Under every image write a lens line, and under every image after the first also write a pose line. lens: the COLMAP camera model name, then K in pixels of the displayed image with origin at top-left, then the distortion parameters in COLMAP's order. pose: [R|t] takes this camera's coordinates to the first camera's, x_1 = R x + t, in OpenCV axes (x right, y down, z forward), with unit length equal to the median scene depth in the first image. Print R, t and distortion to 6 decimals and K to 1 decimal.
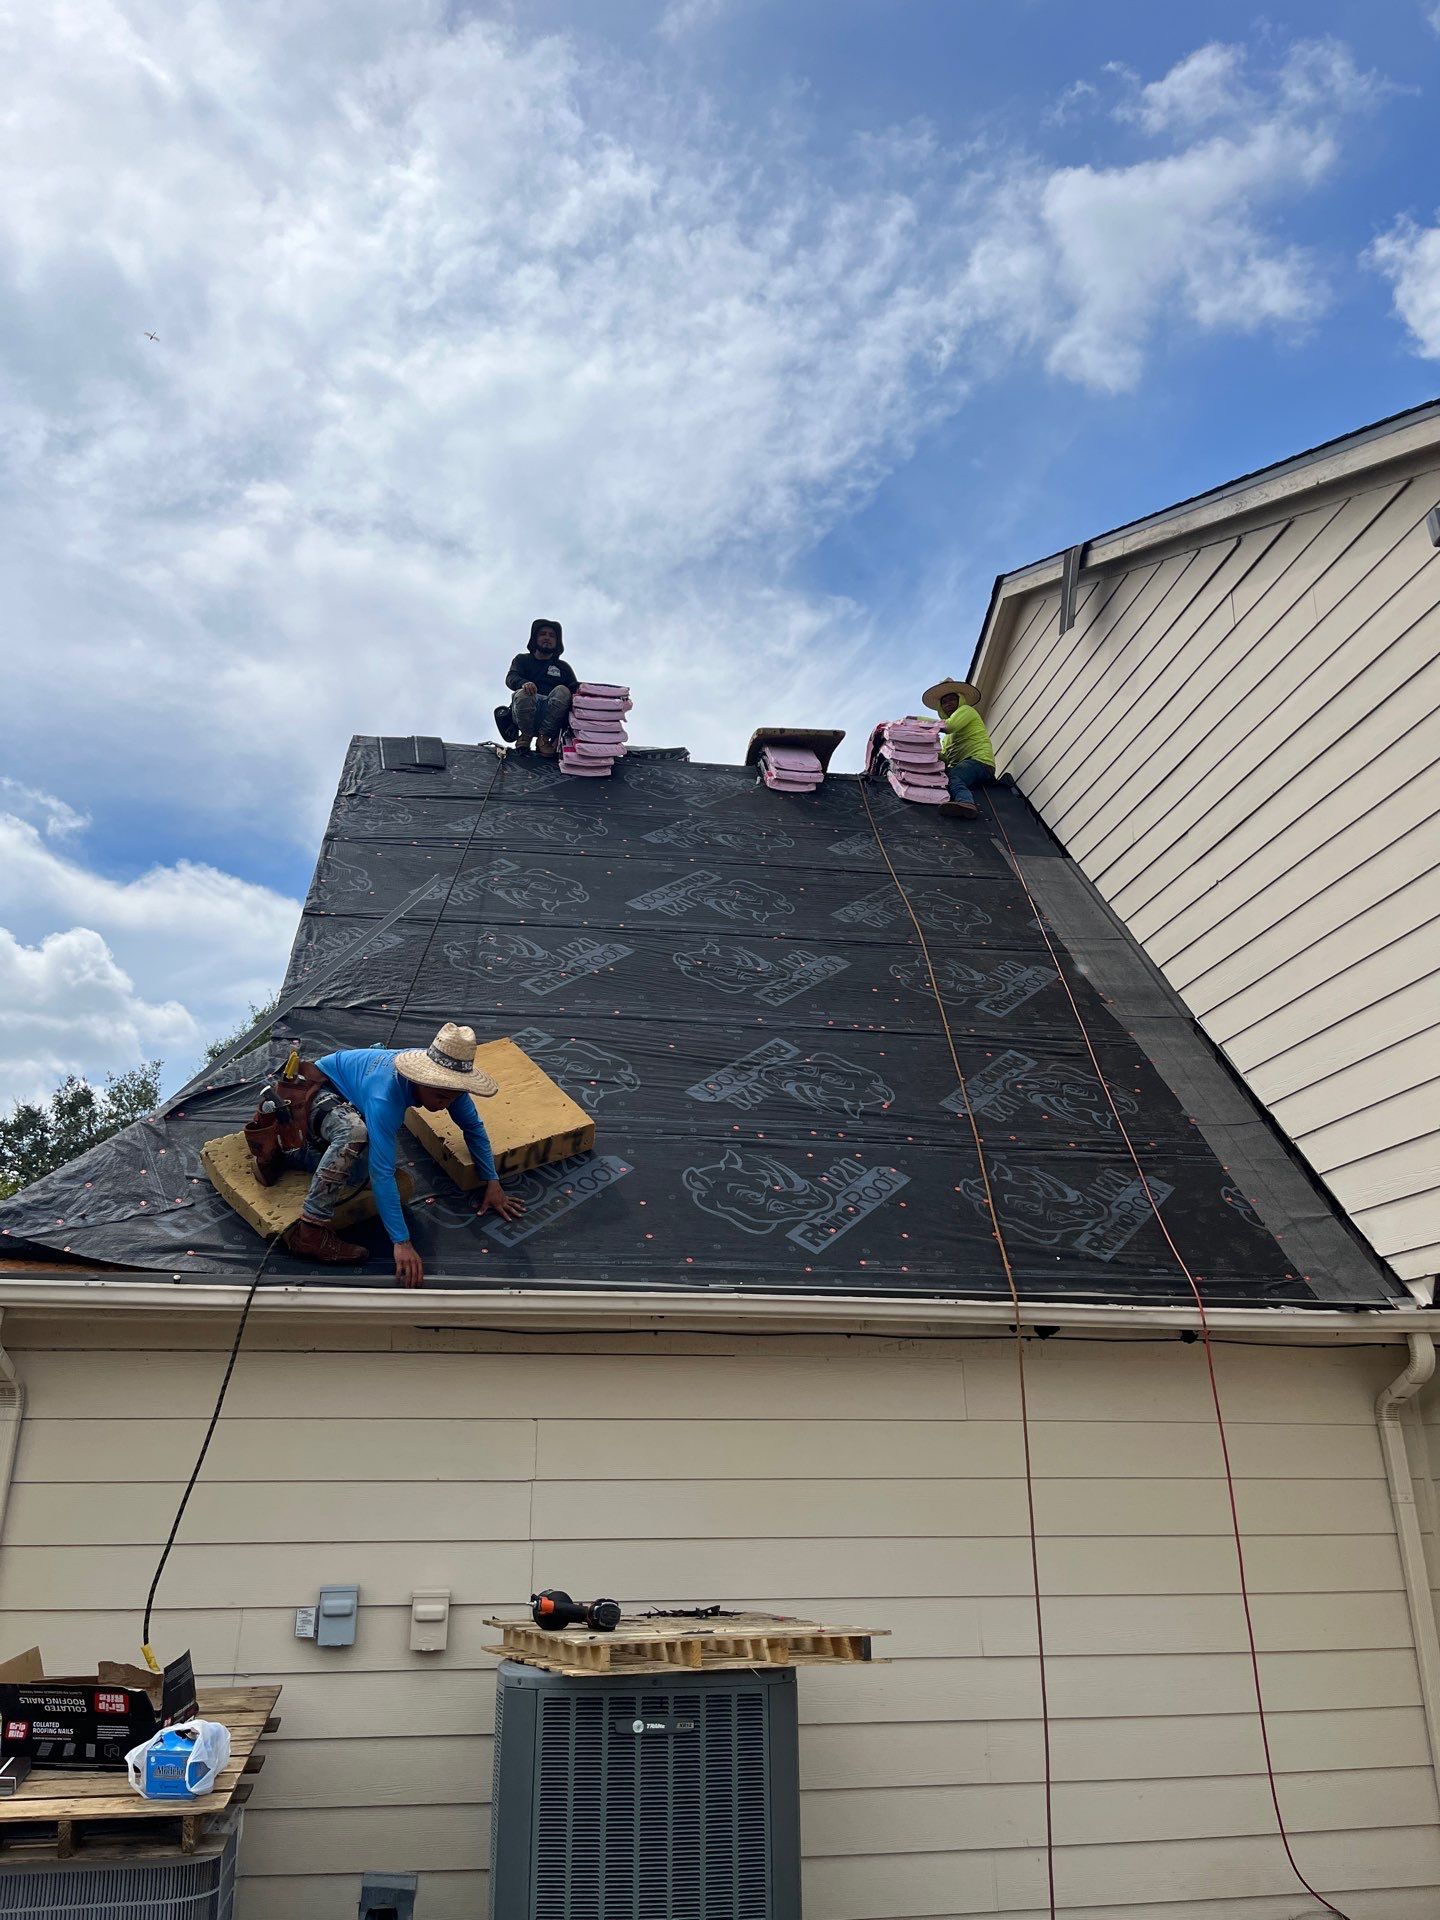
lens RADIAL K [[1392.9, 0, 723.6], [0, 1392.9, 967.2], [0, 0, 1]] dist [0.075935, -0.113170]
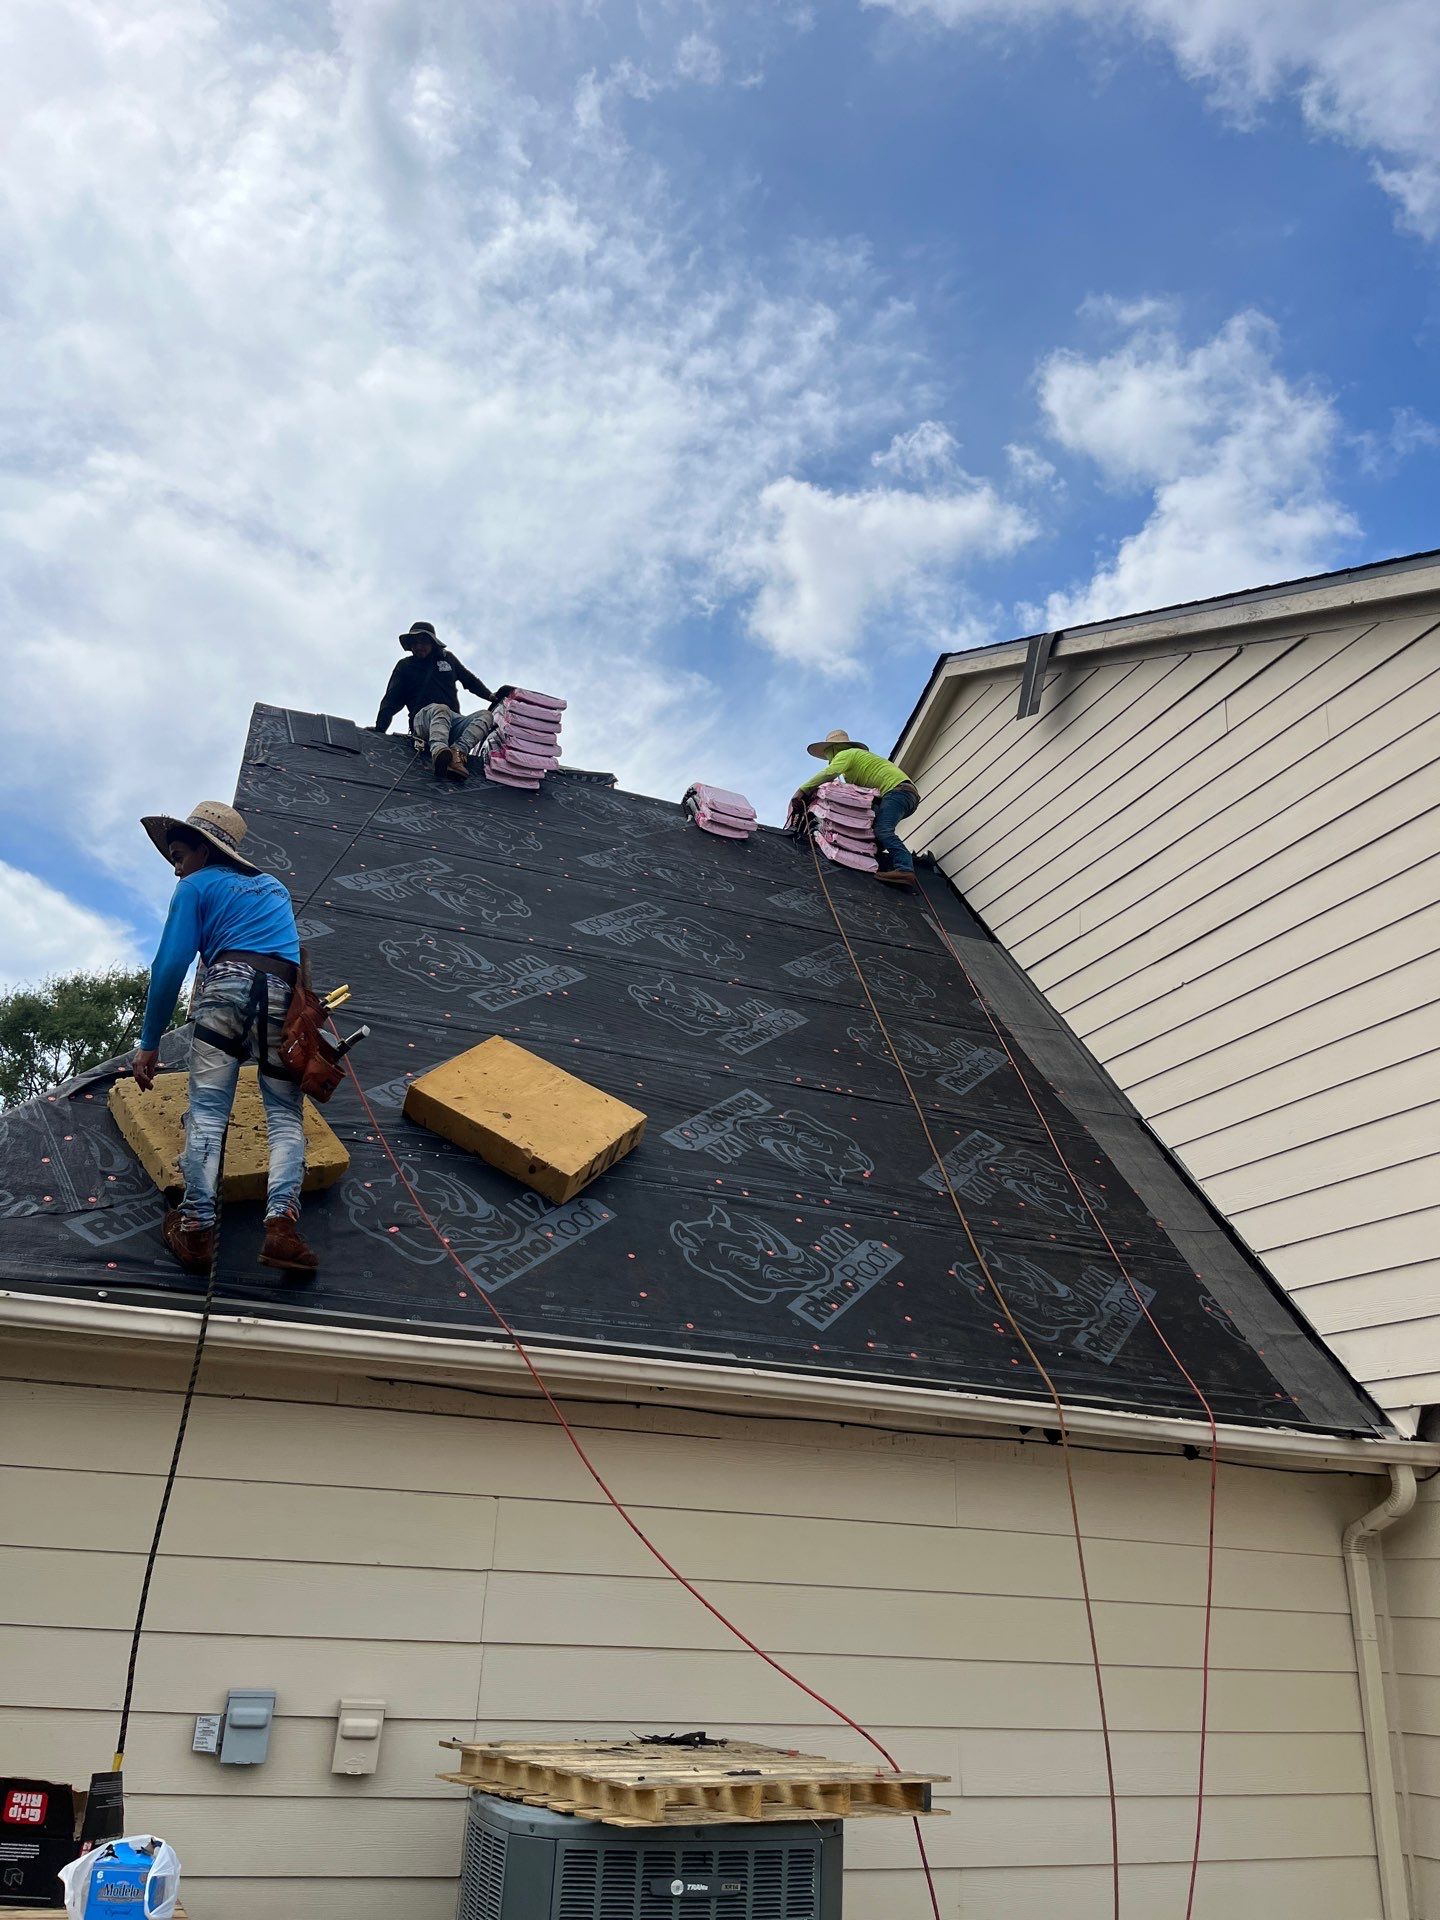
lens RADIAL K [[1392.9, 0, 723.6], [0, 1392.9, 967.2], [0, 0, 1]] dist [0.075935, -0.113170]
pose [[0.975773, 0.130301, 0.175752, -0.152698], [-0.121443, 0.990765, -0.060297, 0.029149], [-0.181986, 0.037493, 0.982586, 0.096712]]
